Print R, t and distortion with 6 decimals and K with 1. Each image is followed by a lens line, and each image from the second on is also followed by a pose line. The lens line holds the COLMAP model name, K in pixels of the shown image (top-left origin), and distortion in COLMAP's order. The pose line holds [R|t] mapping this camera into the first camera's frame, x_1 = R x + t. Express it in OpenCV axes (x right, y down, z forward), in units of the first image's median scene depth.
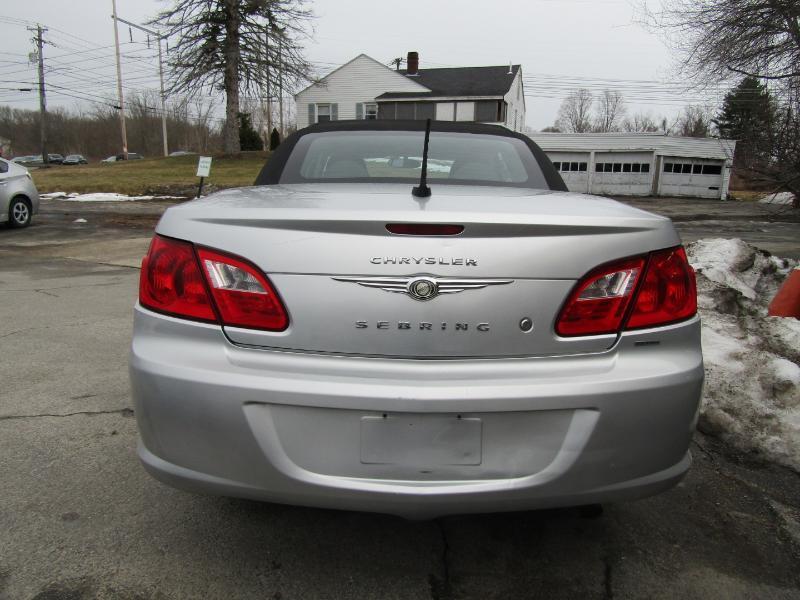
lens RADIAL K [[567.0, 0, 400.9], [0, 567.0, 293.9], [0, 0, 1]] dist [-0.011388, 0.001681]
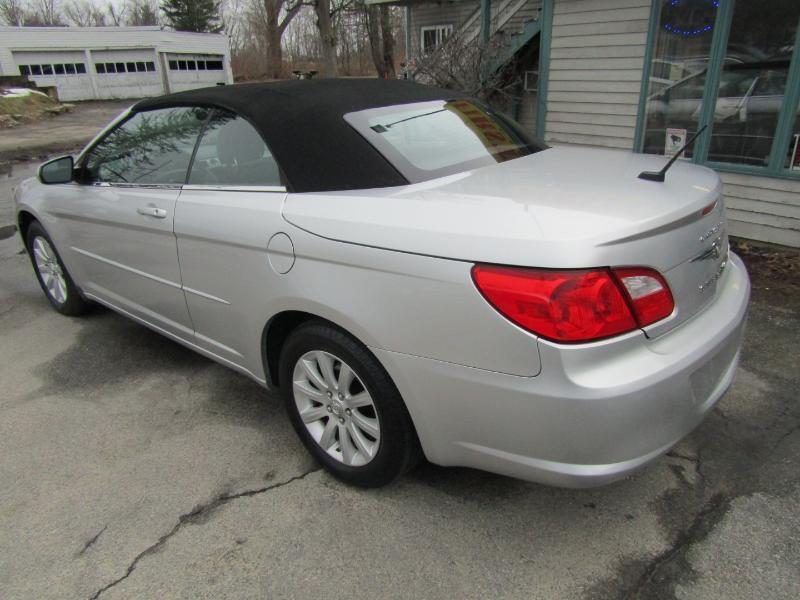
lens RADIAL K [[567.0, 0, 398.9], [0, 567.0, 299.1], [0, 0, 1]] dist [-0.011388, 0.001681]
pose [[0.656810, -0.323643, 0.681070, -0.068159], [0.194861, 0.945378, 0.261322, -0.019192], [-0.728444, -0.038925, 0.683999, 0.028840]]
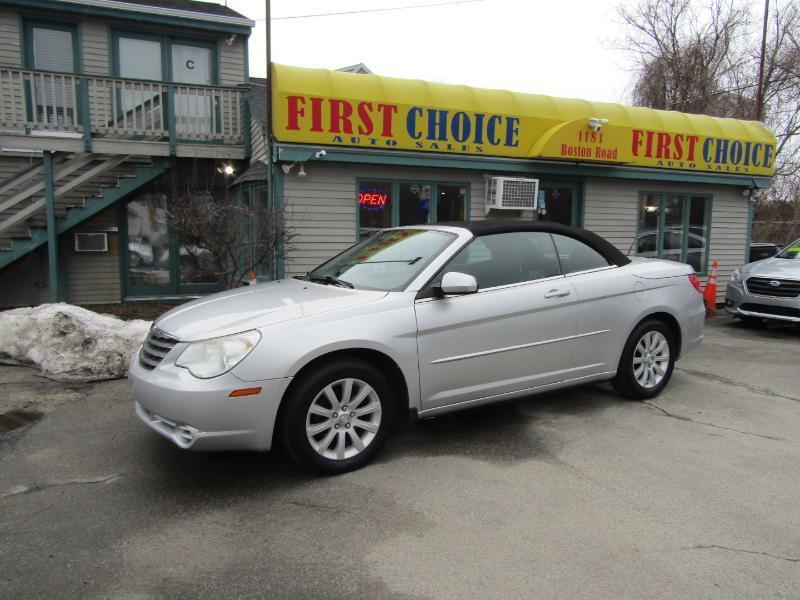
lens RADIAL K [[567.0, 0, 400.6], [0, 567.0, 300.6], [0, 0, 1]] dist [-0.011388, 0.001681]
pose [[-0.504555, -0.122658, 0.854622, -0.129150], [0.165267, 0.957832, 0.235042, -0.054682], [-0.847414, 0.259832, -0.463008, 0.220820]]
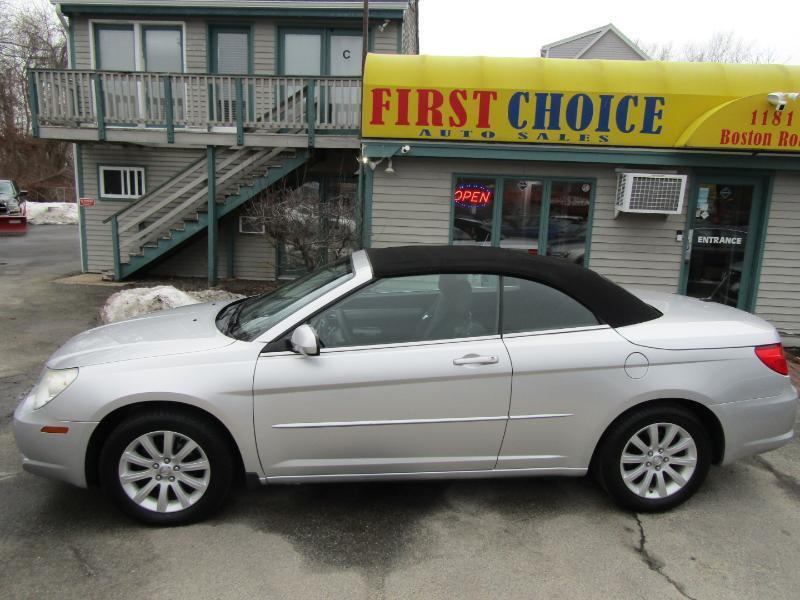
lens RADIAL K [[567.0, 0, 400.0], [0, 567.0, 300.6], [0, 0, 1]] dist [-0.011388, 0.001681]
pose [[-0.080887, -0.197667, 0.976926, -0.130424], [0.170439, 0.962959, 0.208953, -0.052746], [-0.982043, 0.183408, -0.044201, 0.138320]]
